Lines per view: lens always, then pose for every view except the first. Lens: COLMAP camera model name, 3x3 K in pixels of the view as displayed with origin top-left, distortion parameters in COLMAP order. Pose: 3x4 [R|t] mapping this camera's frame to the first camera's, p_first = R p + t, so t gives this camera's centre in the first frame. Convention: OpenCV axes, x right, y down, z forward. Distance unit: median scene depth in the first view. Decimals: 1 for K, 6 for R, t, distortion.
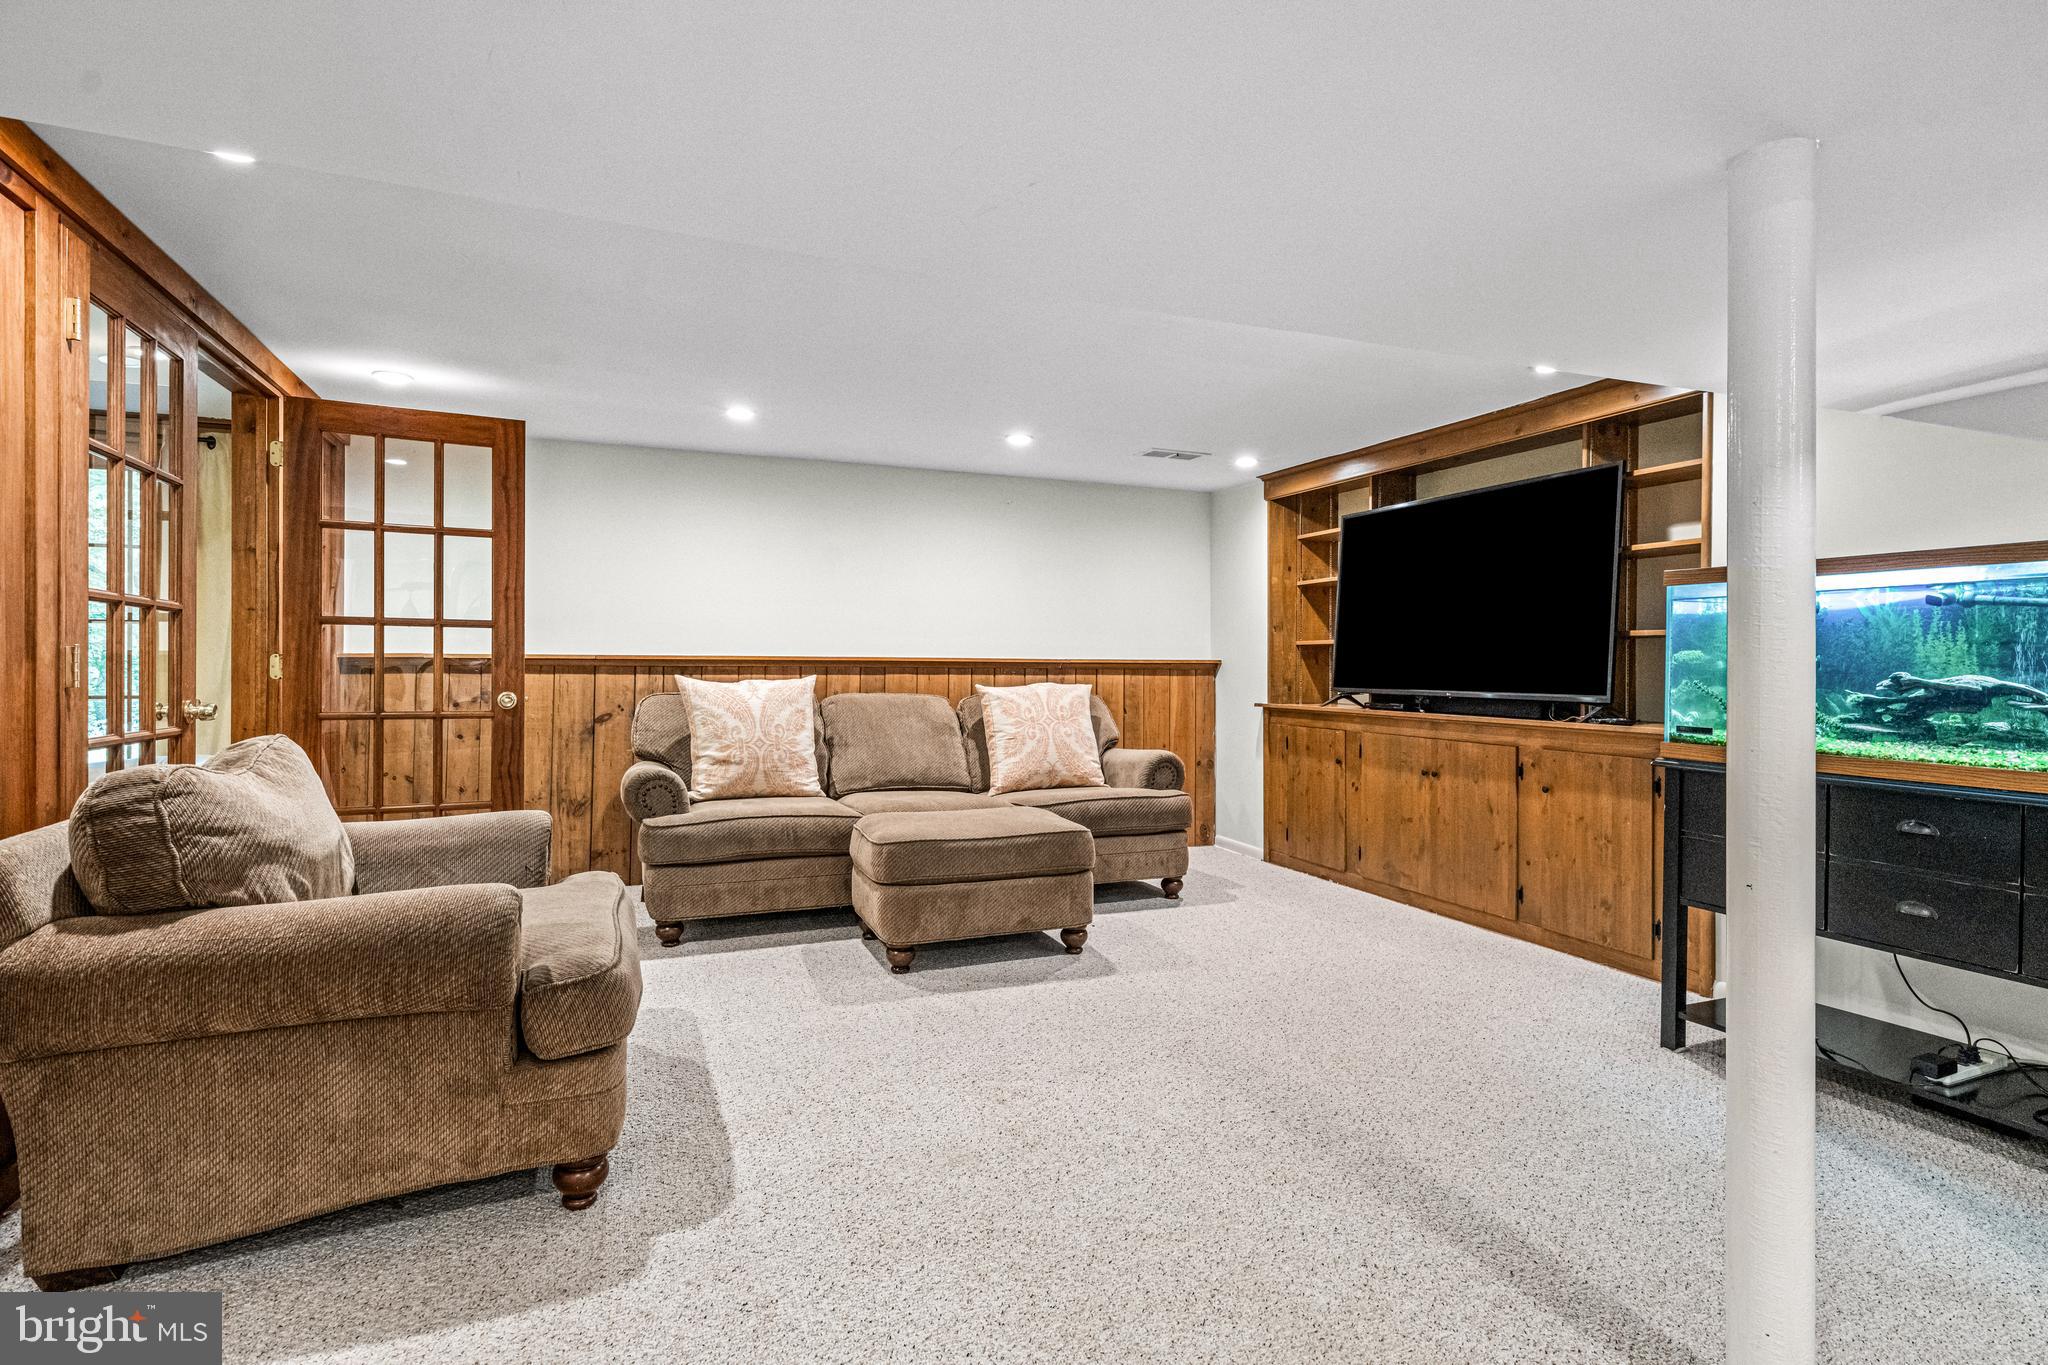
lens RADIAL K [[1024.2, 0, 1030.6], [0, 1024.2, 677.9], [0, 0, 1]] dist [-0.000156, 0.000406]
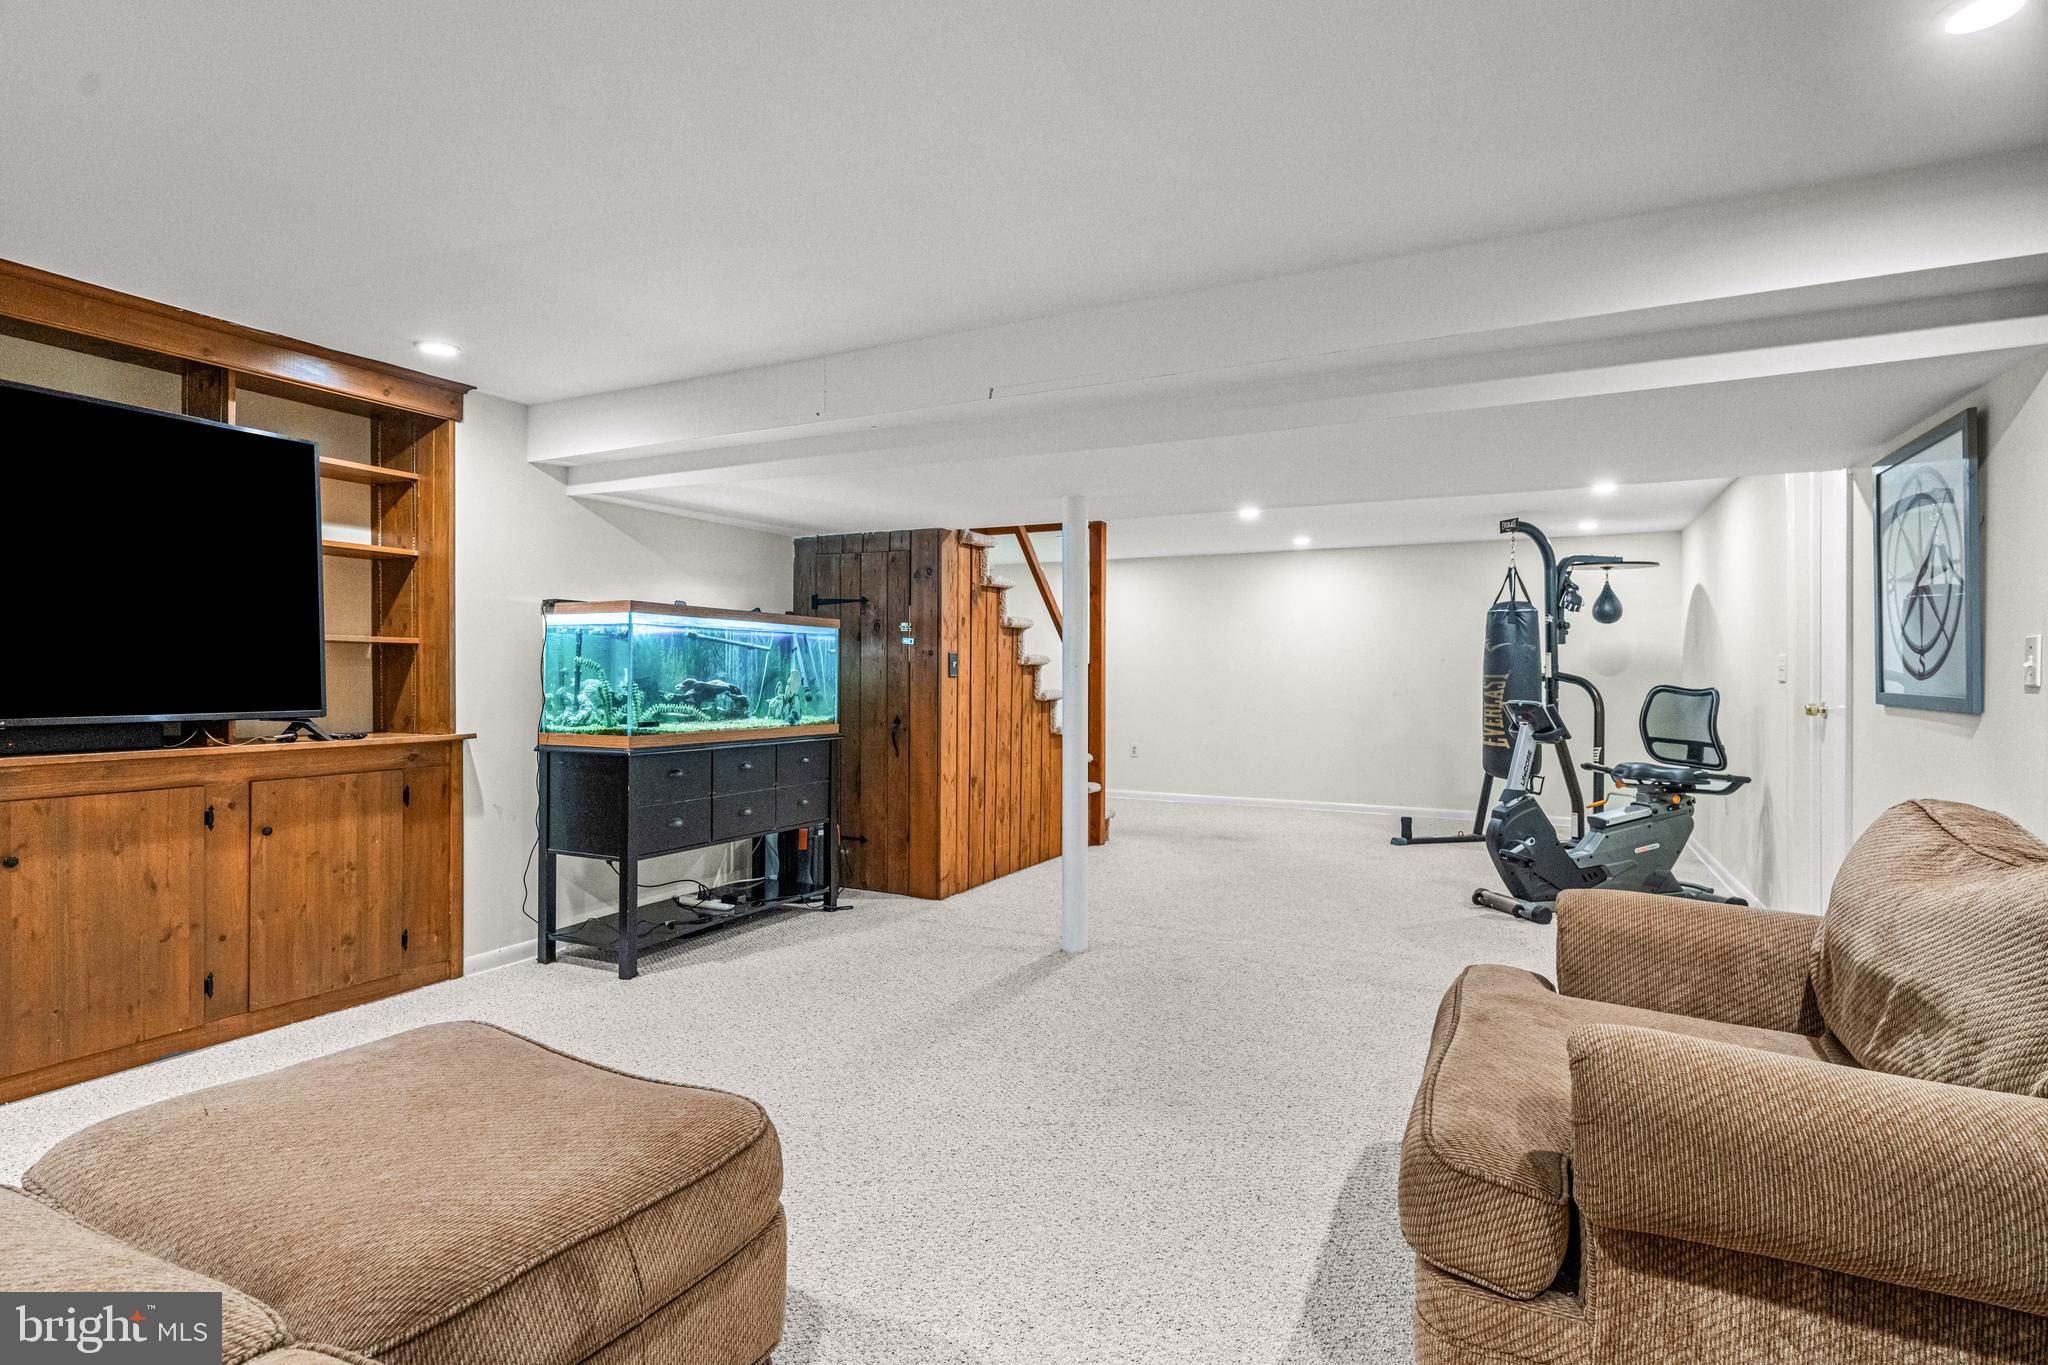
lens RADIAL K [[1024.2, 0, 1030.6], [0, 1024.2, 677.9], [0, 0, 1]] dist [-0.000156, 0.000406]
pose [[-0.666645, -0.012434, 0.745272, -0.500881], [0.000617, 0.999851, 0.017233, -0.023486], [-0.745375, 0.011948, -0.666538, 1.147688]]
